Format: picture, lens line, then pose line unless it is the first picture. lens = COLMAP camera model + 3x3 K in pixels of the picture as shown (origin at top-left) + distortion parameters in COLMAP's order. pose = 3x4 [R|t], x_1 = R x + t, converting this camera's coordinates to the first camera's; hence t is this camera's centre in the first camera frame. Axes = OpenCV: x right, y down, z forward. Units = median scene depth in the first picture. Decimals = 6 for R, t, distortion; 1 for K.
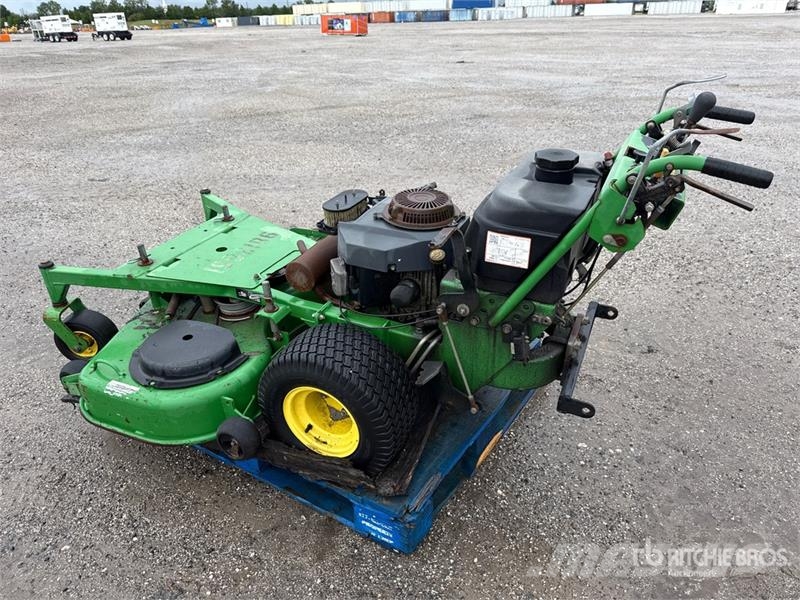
lens RADIAL K [[570.2, 0, 400.0], [0, 570.2, 300.0], [0, 0, 1]] dist [0.063327, -0.089019]
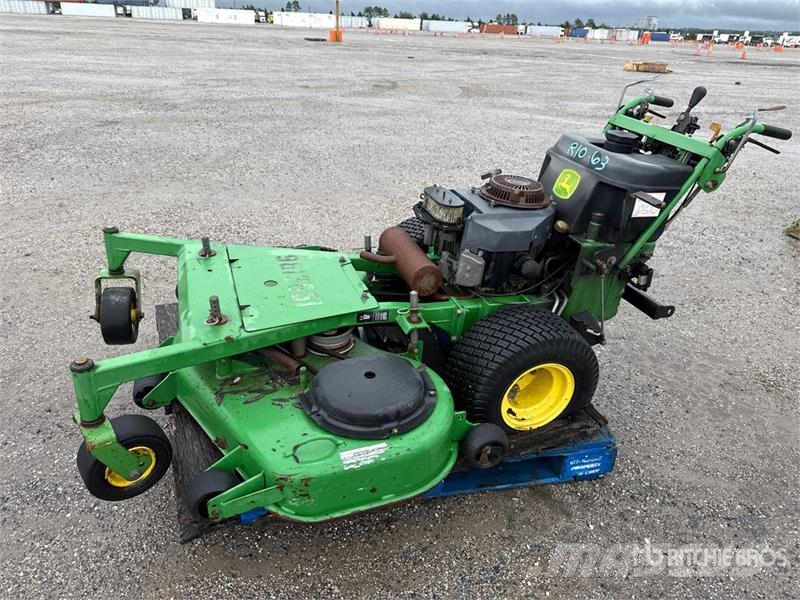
lens RADIAL K [[571.5, 0, 400.0], [0, 571.5, 300.0], [0, 0, 1]] dist [0.069914, -0.084629]
pose [[0.694623, -0.249820, 0.674603, -0.935218], [0.255499, 0.962299, 0.093279, -0.118330], [-0.672473, 0.107566, 0.732264, 0.345337]]
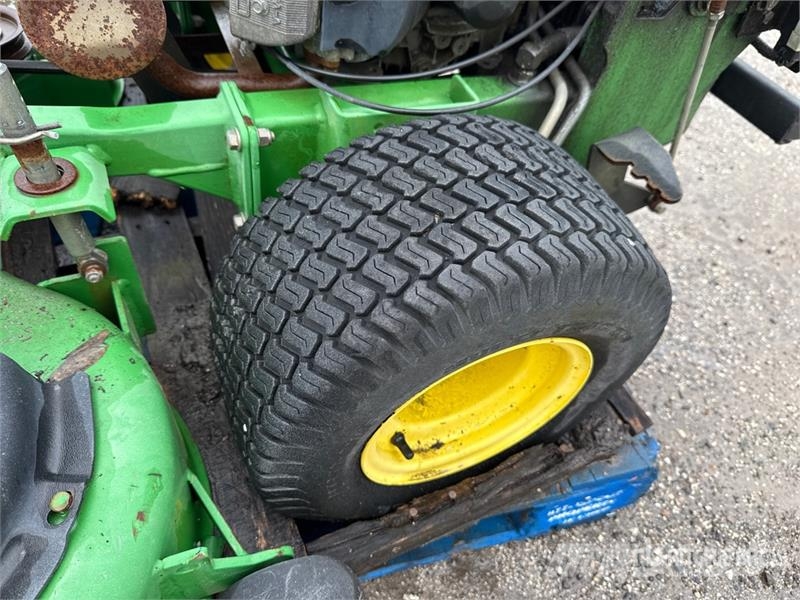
lens RADIAL K [[571.5, 0, 400.0], [0, 571.5, 300.0], [0, 0, 1]] dist [0.069914, -0.084629]
pose [[0.653075, -0.489646, 0.577702, -0.319159], [0.235514, 0.856344, 0.459574, -0.019317], [-0.719740, -0.164079, 0.674575, 0.758971]]
